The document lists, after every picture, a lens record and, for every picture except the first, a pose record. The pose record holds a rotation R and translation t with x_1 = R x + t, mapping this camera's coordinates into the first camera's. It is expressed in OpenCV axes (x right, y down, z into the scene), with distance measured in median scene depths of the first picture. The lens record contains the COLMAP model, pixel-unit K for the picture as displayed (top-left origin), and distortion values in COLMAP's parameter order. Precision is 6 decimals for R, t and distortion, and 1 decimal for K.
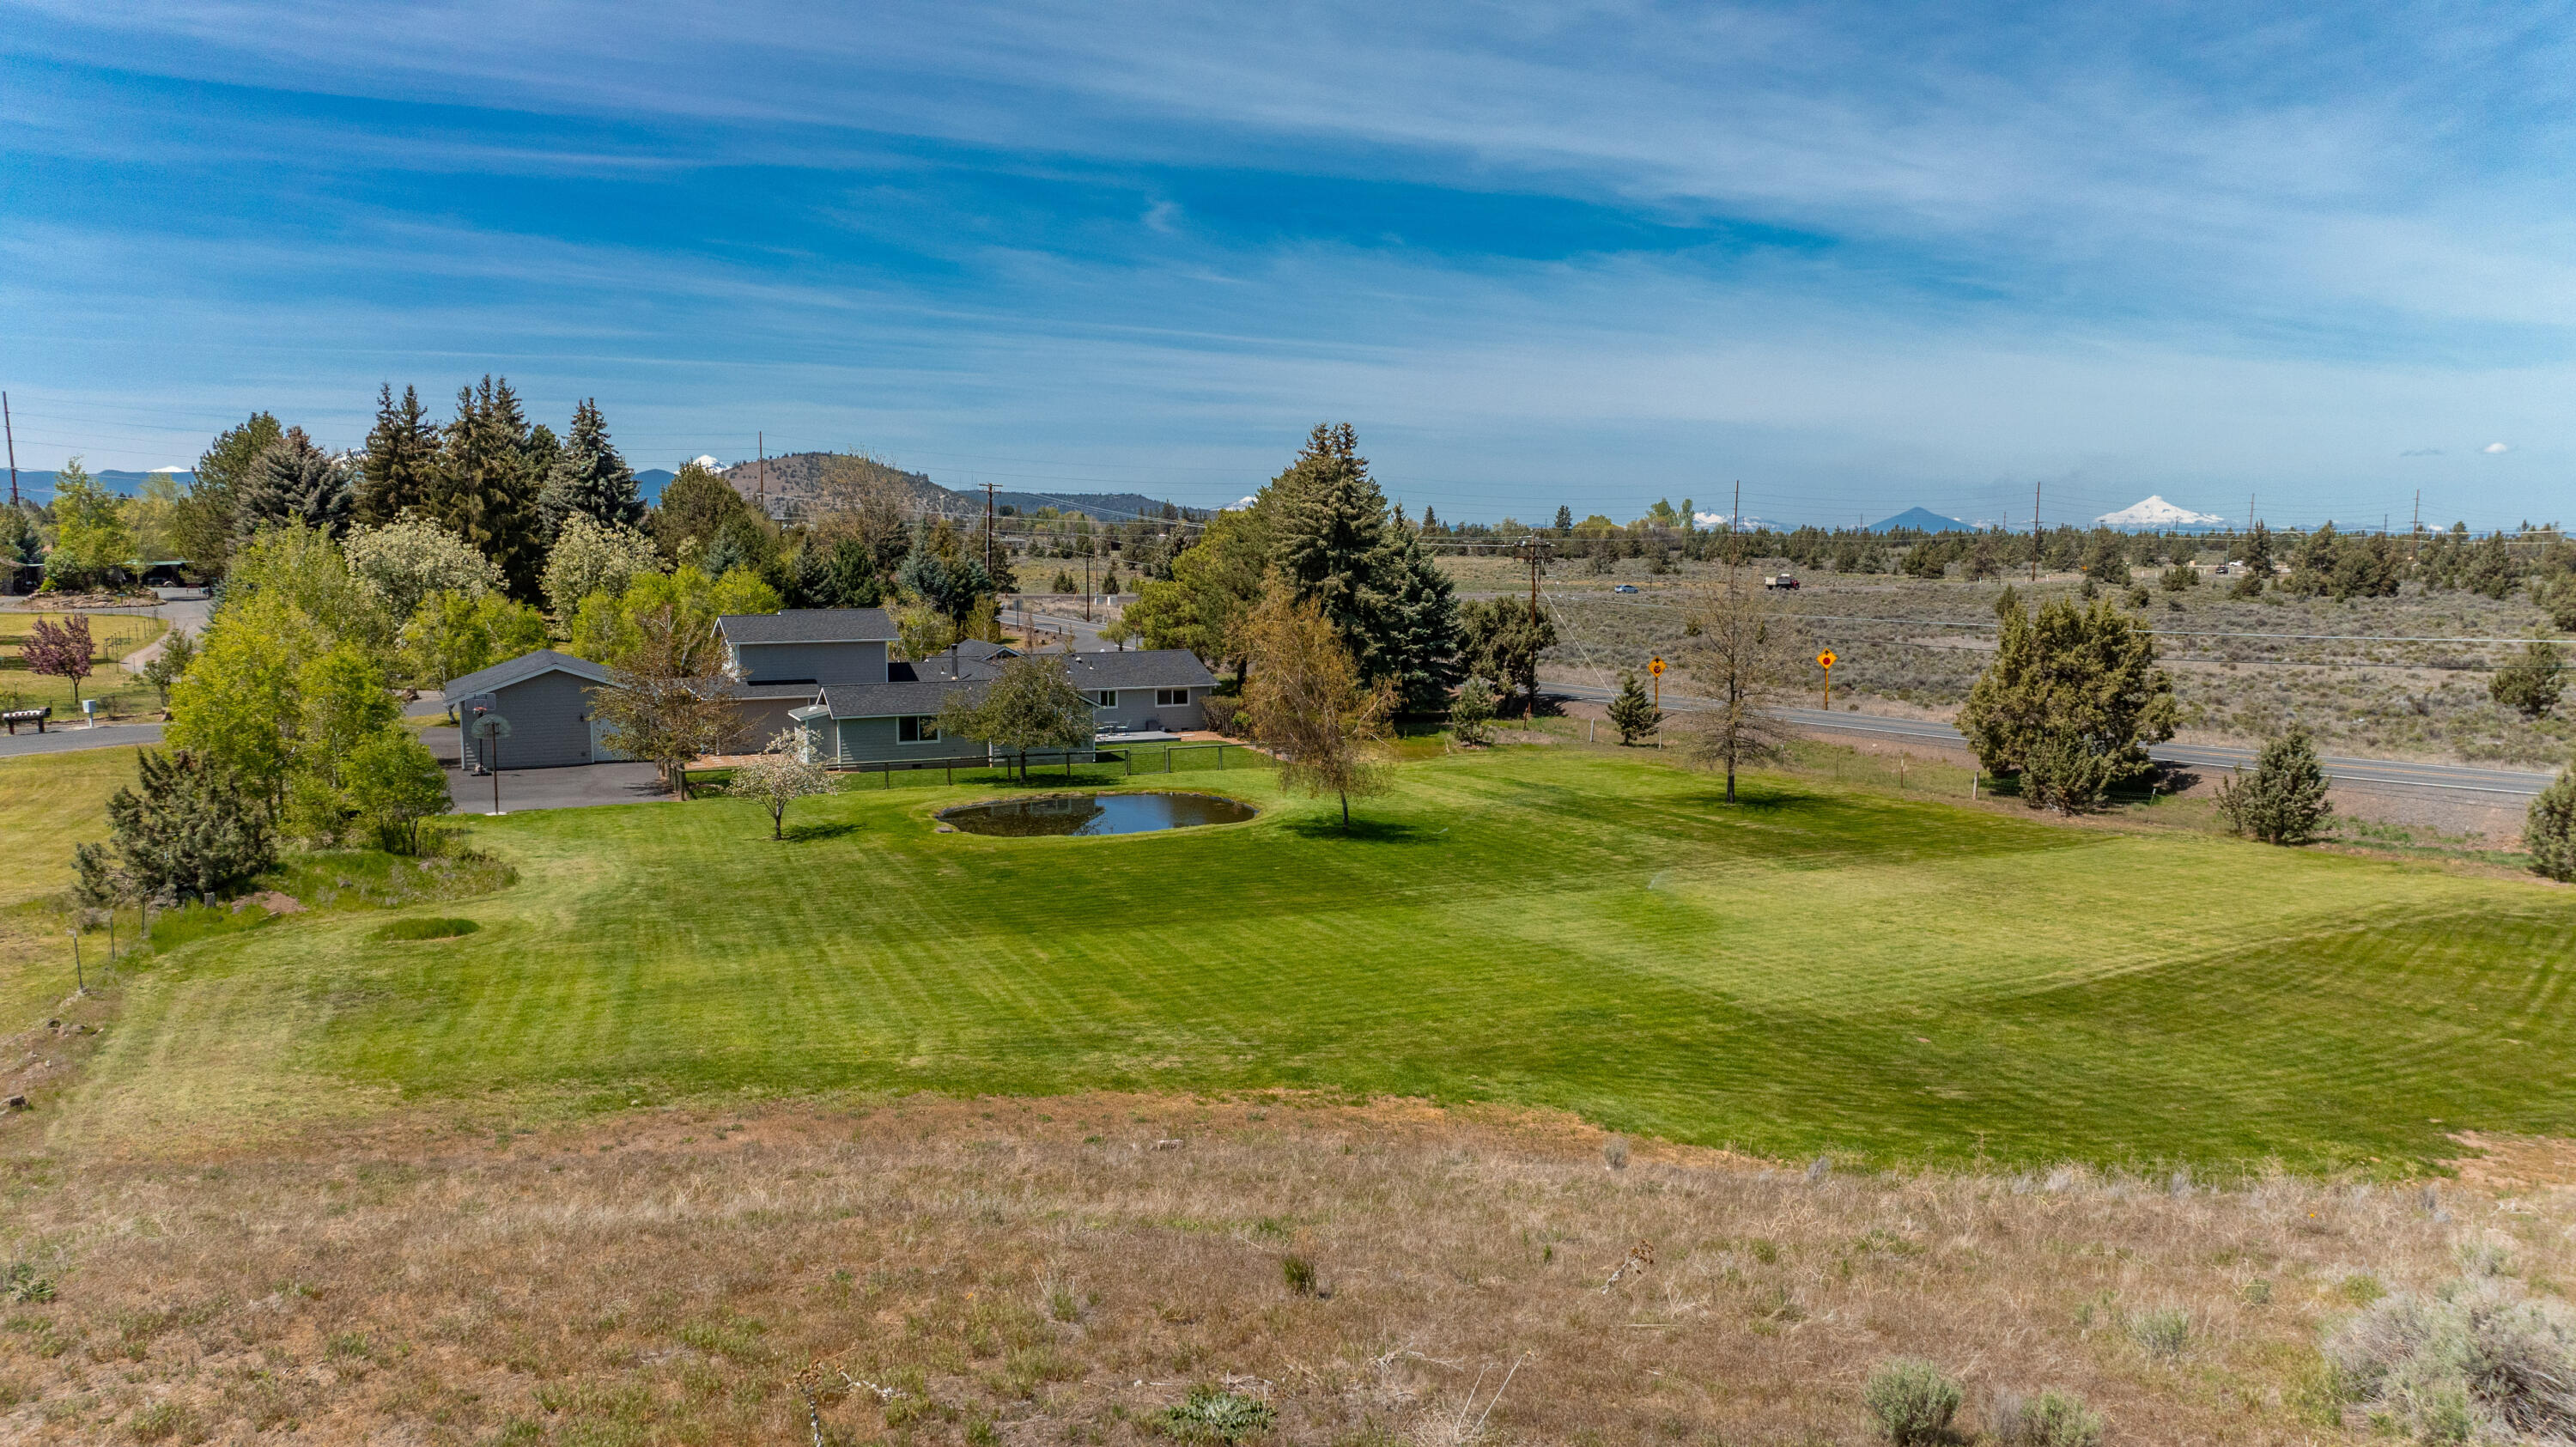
lens RADIAL K [[1793.8, 0, 1288.0], [0, 1793.8, 723.5], [0, 0, 1]] dist [-0.023993, 0.004125]
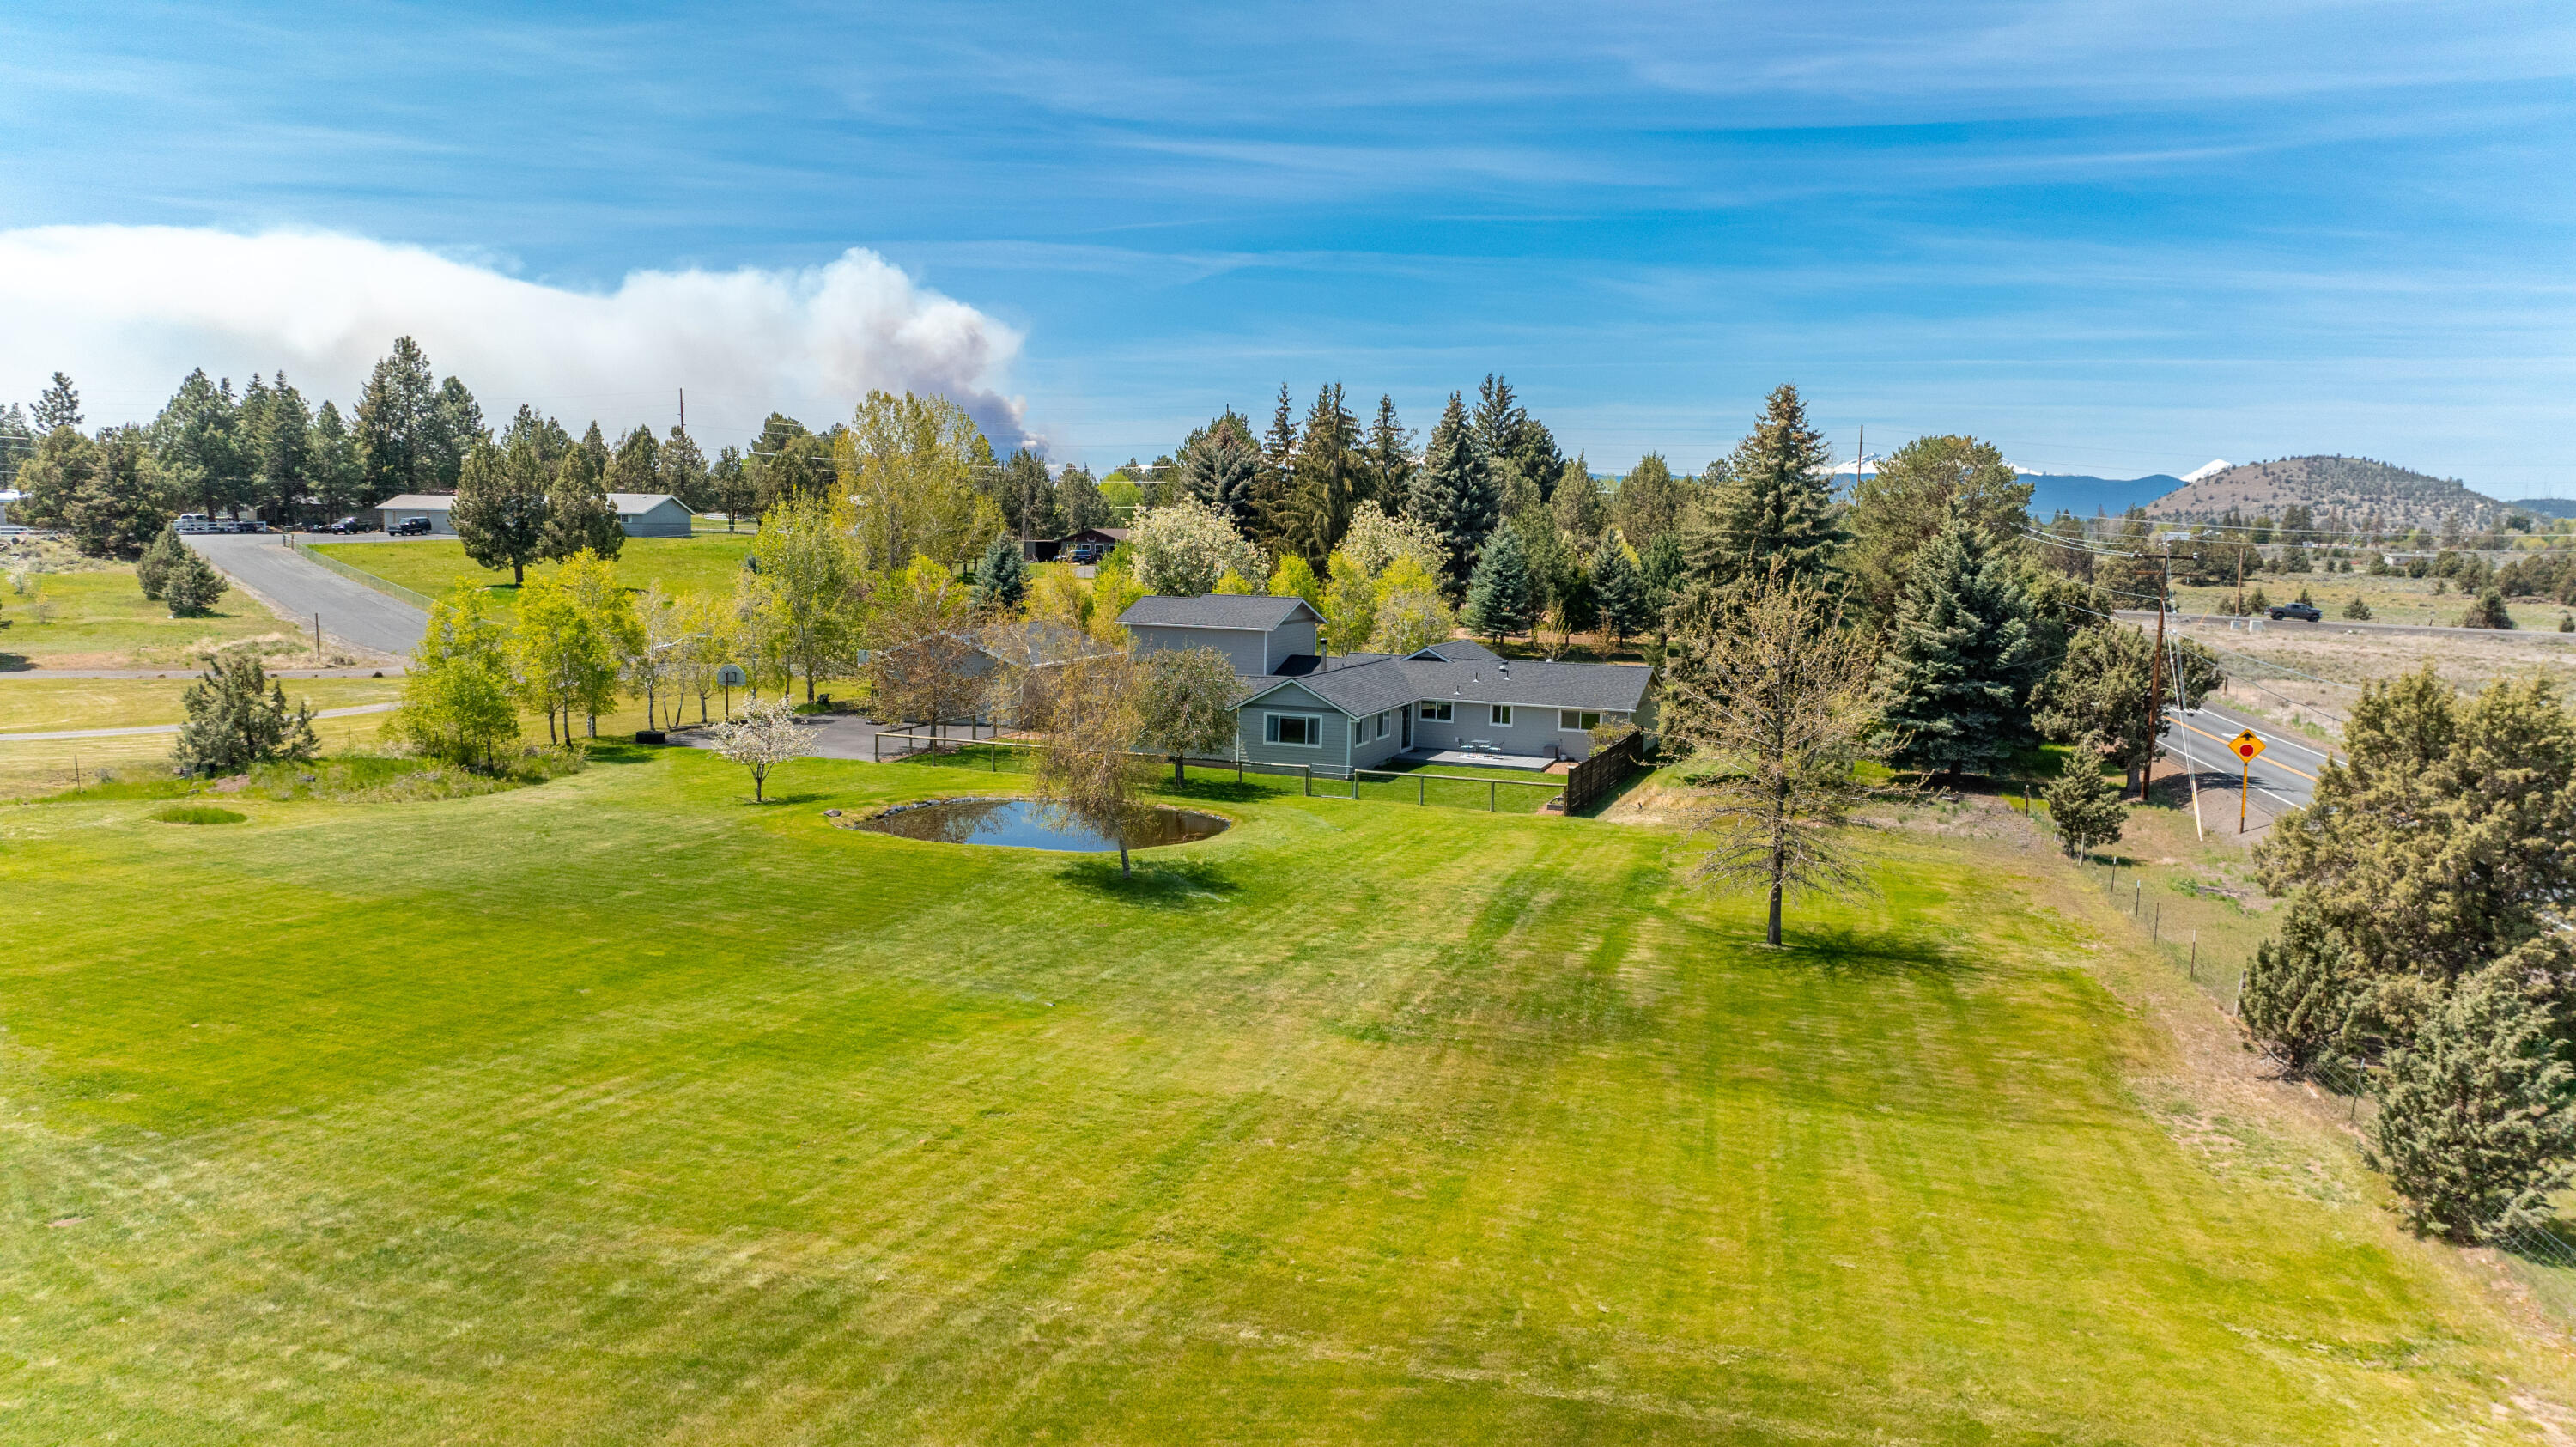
lens RADIAL K [[1793.8, 0, 1288.0], [0, 1793.8, 723.5], [0, 0, 1]] dist [-0.023993, 0.004125]
pose [[0.703645, 0.096060, -0.704029, 0.427564], [-0.097839, 0.994480, 0.037905, -0.031774], [0.703784, 0.042209, 0.709159, 0.311209]]
